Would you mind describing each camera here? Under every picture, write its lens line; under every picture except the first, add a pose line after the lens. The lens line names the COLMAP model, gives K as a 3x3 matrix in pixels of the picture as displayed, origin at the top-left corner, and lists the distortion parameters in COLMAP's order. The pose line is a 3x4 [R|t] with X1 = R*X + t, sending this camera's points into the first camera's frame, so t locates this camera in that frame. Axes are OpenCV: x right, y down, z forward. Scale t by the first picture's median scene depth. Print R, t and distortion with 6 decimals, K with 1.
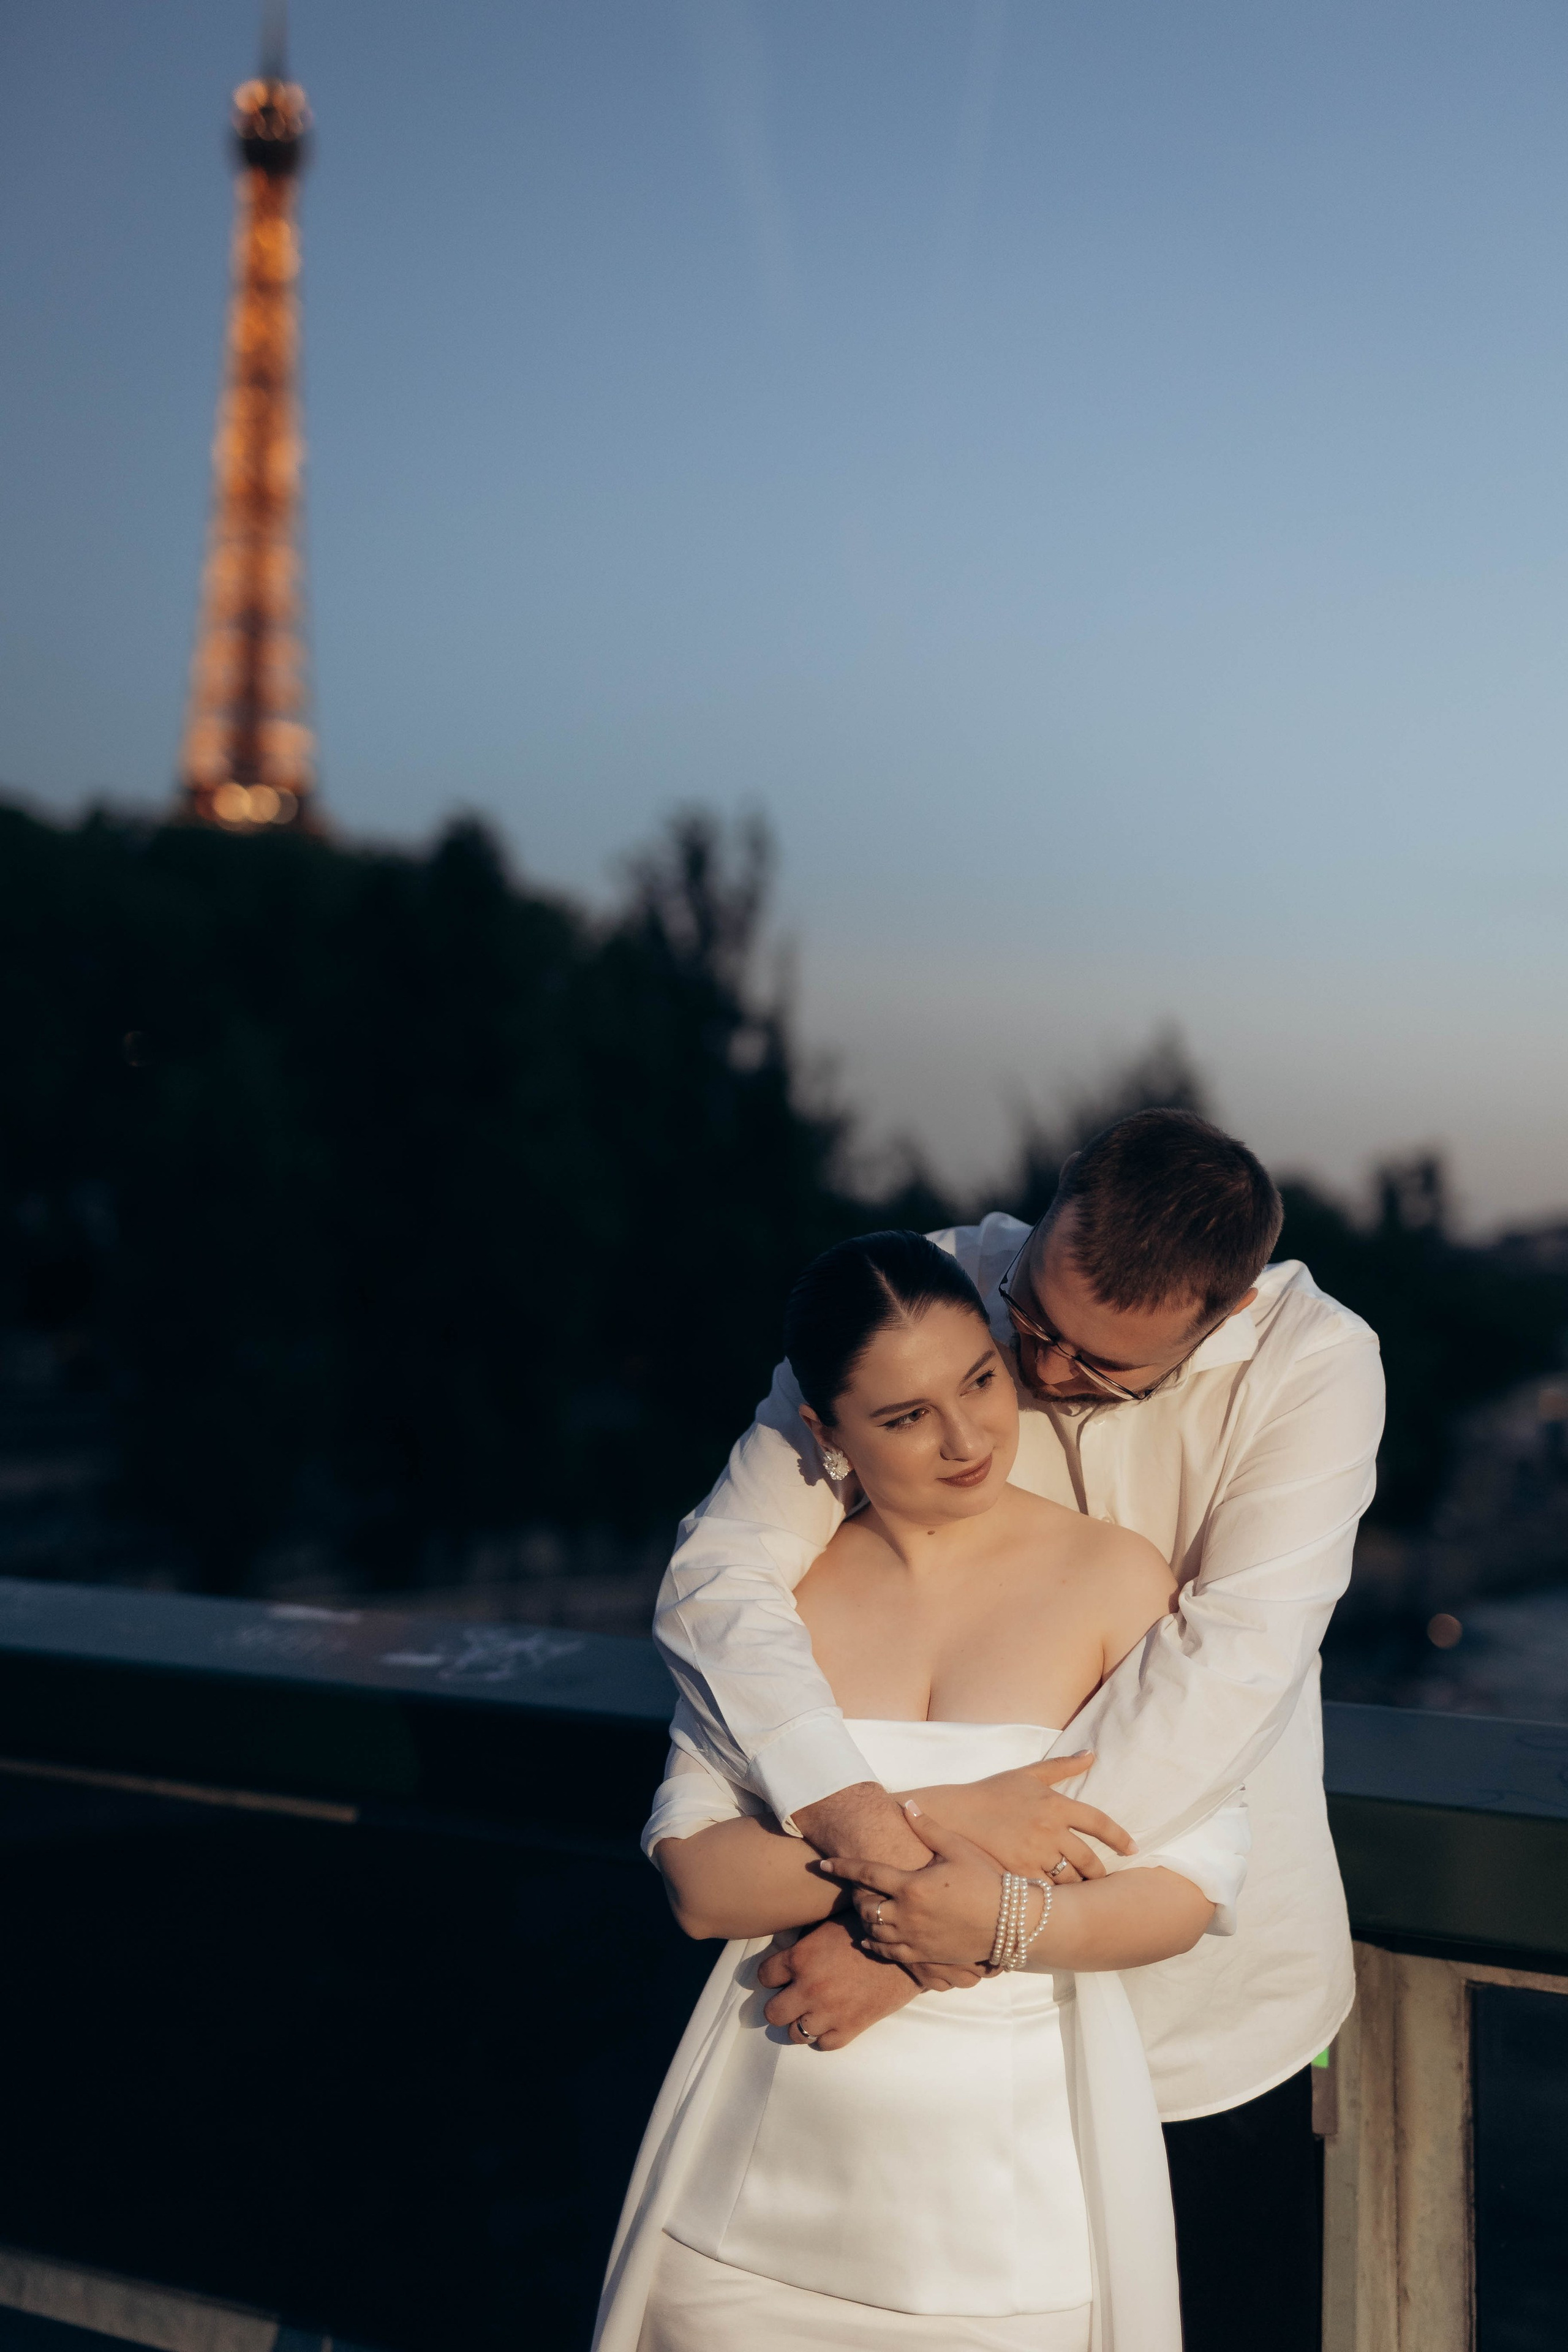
lens RADIAL K [[3238.2, 0, 784.0], [0, 3238.2, 1176.0], [0, 0, 1]] dist [0.007445, 0.005256]
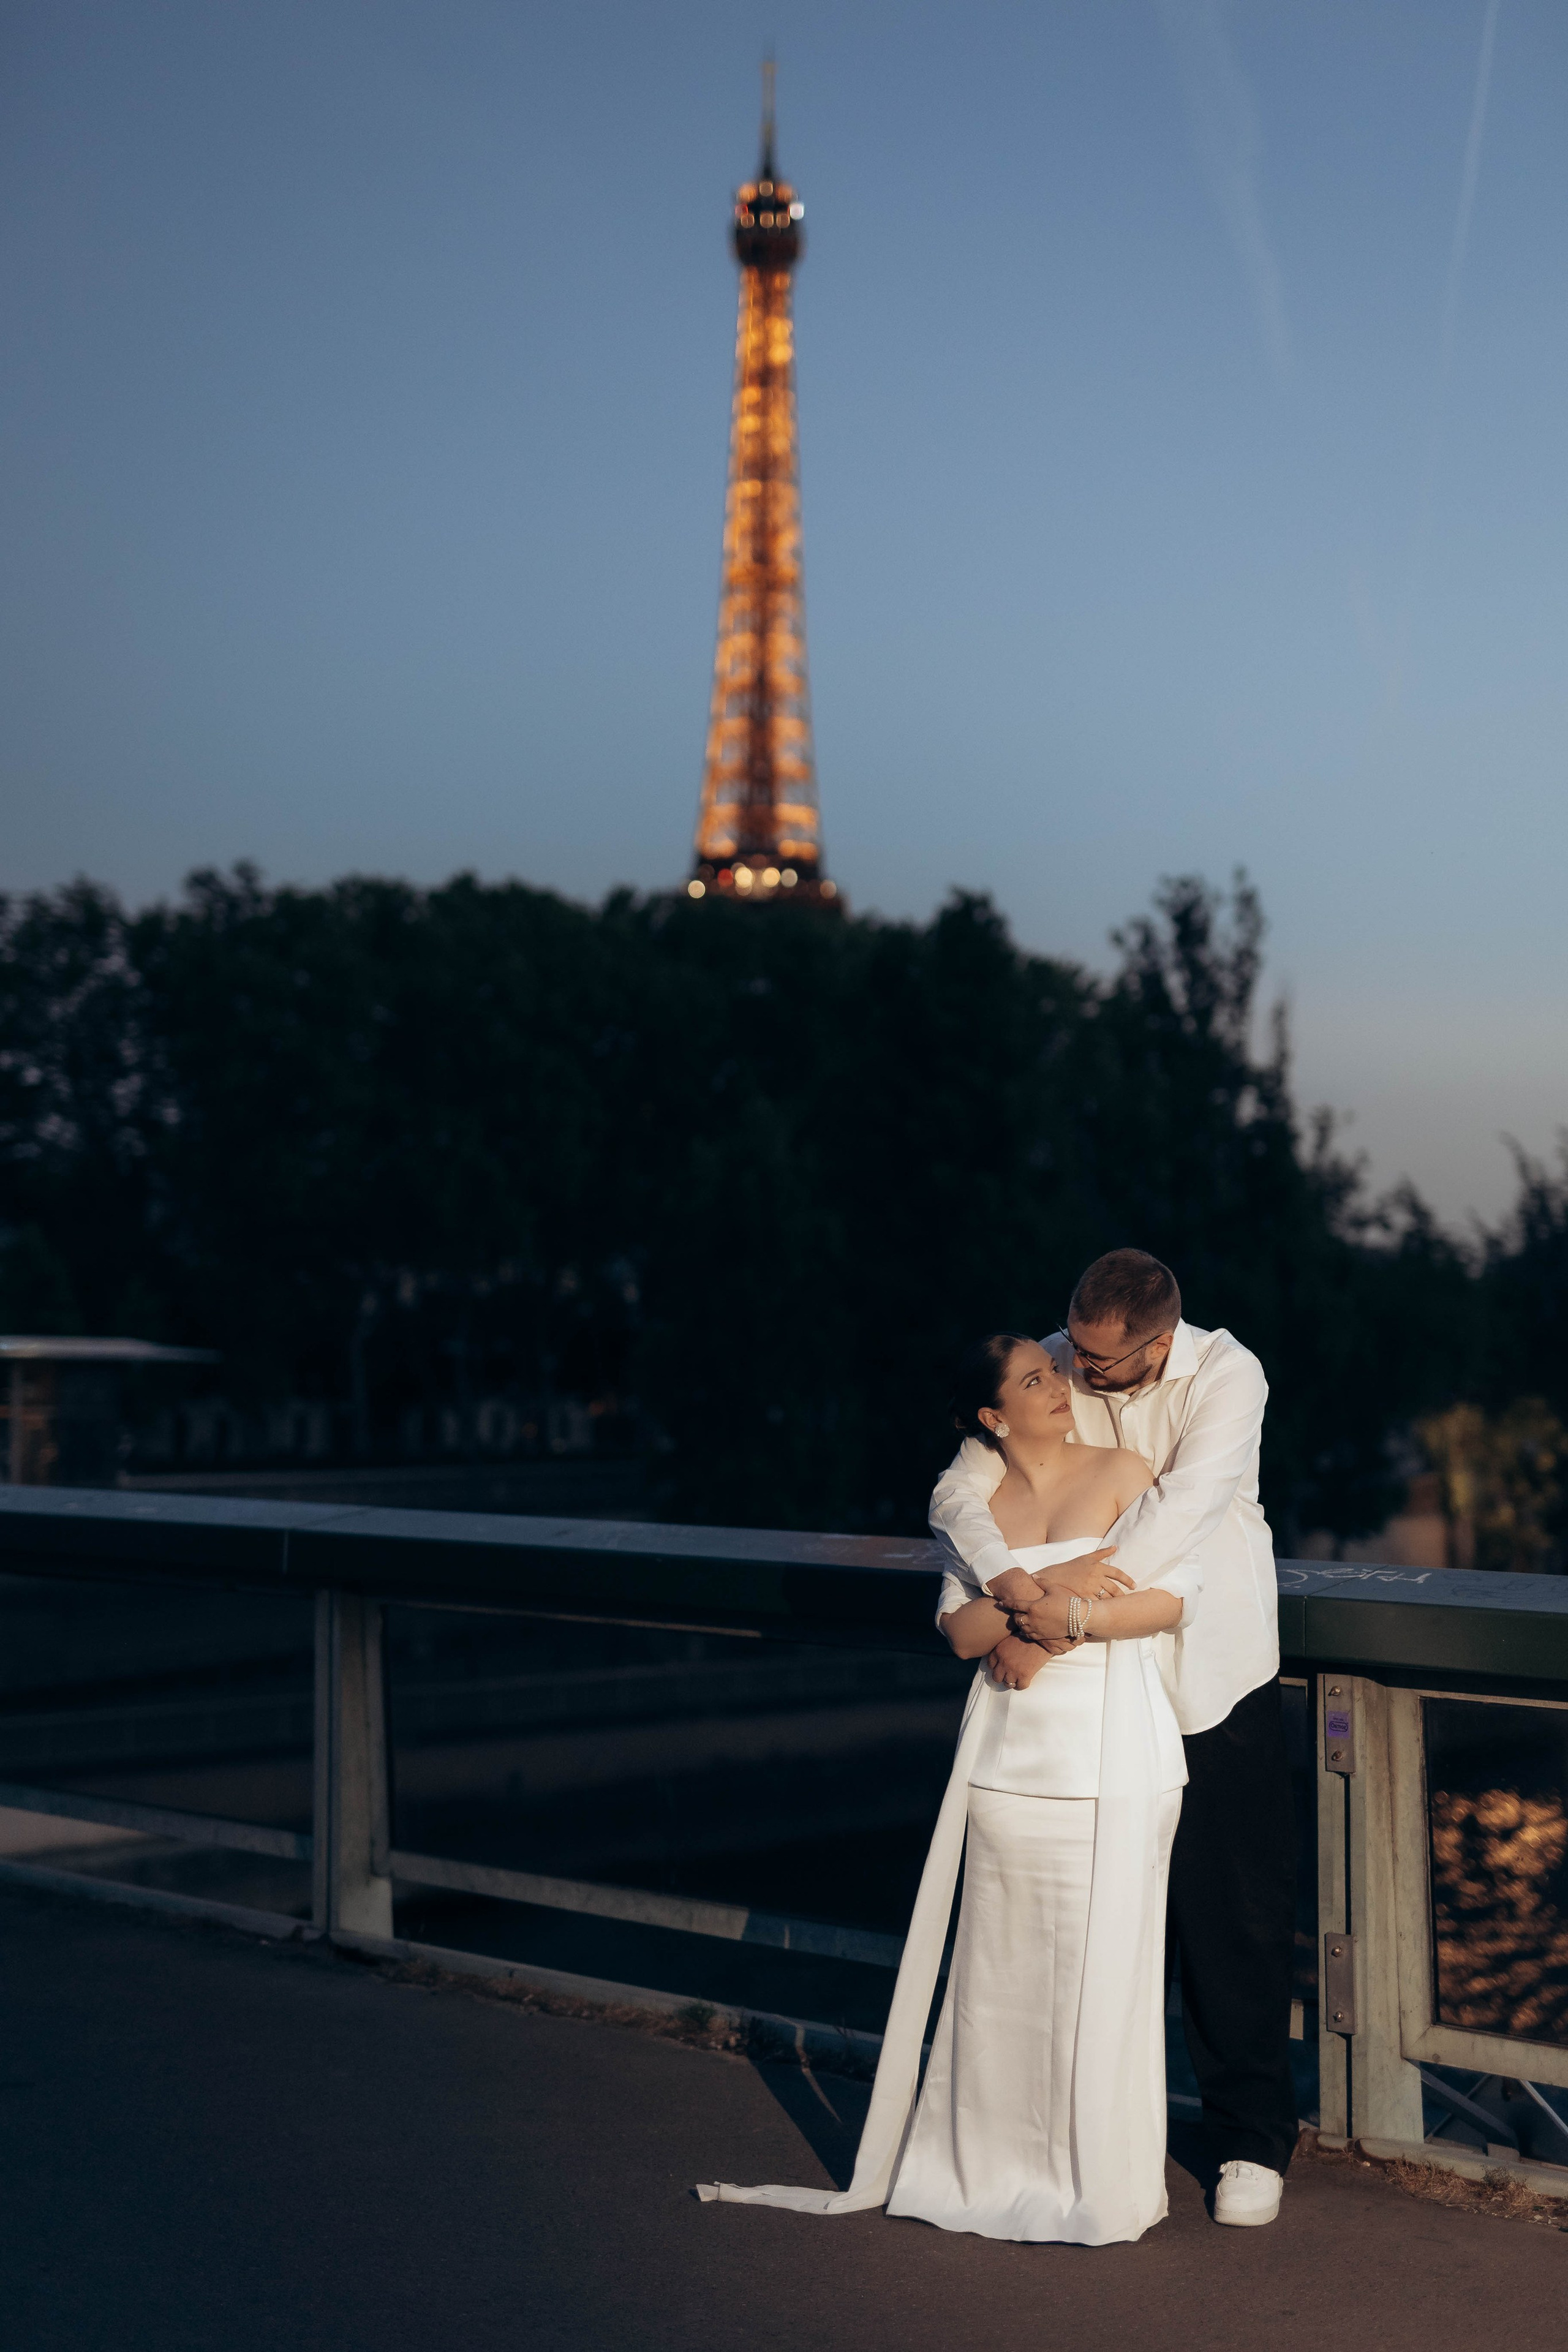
lens RADIAL K [[3238.2, 0, 784.0], [0, 3238.2, 1176.0], [0, 0, 1]] dist [0.007445, 0.005256]
pose [[0.987347, -0.022845, -0.156918, 0.105411], [0.020100, 0.999616, -0.019057, -0.031862], [0.157293, 0.015662, 0.987428, -0.765673]]
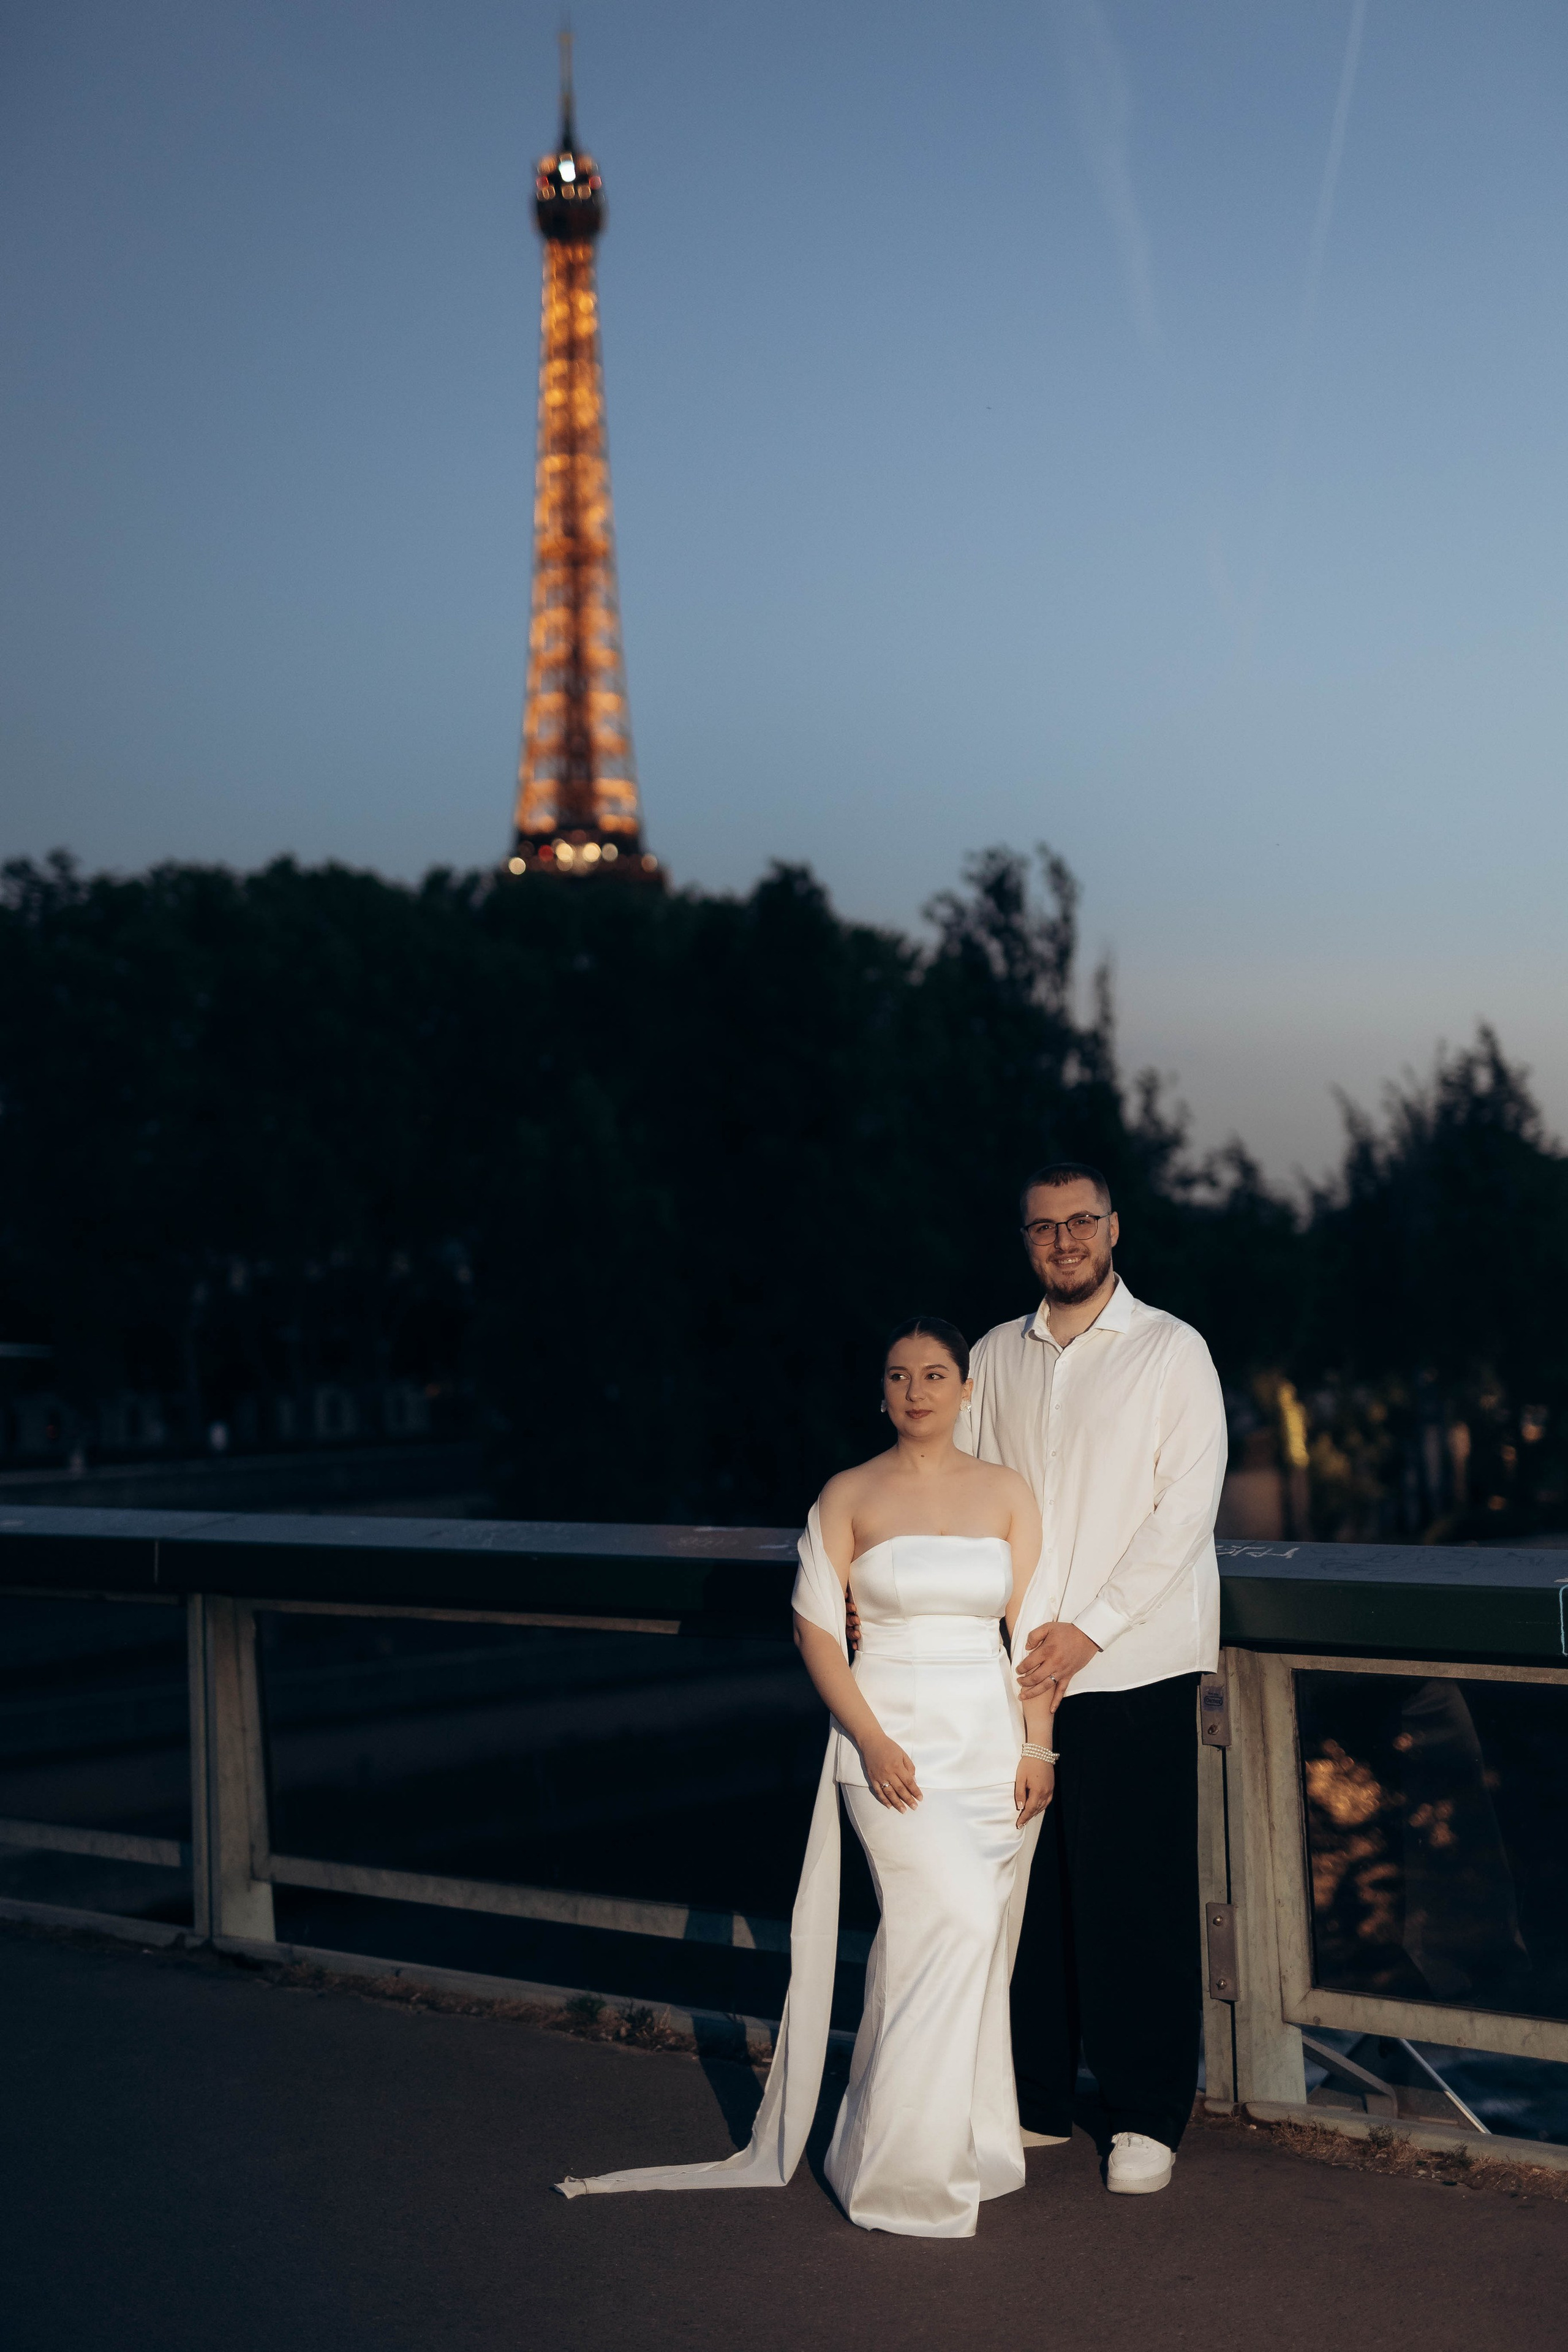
lens RADIAL K [[3238.2, 0, 784.0], [0, 3238.2, 1176.0], [0, 0, 1]] dist [0.007445, 0.005256]
pose [[0.993198, -0.050569, -0.104884, 0.089598], [0.049944, 0.998715, -0.008572, -0.045177], [0.105182, 0.003275, 0.994448, -0.785317]]
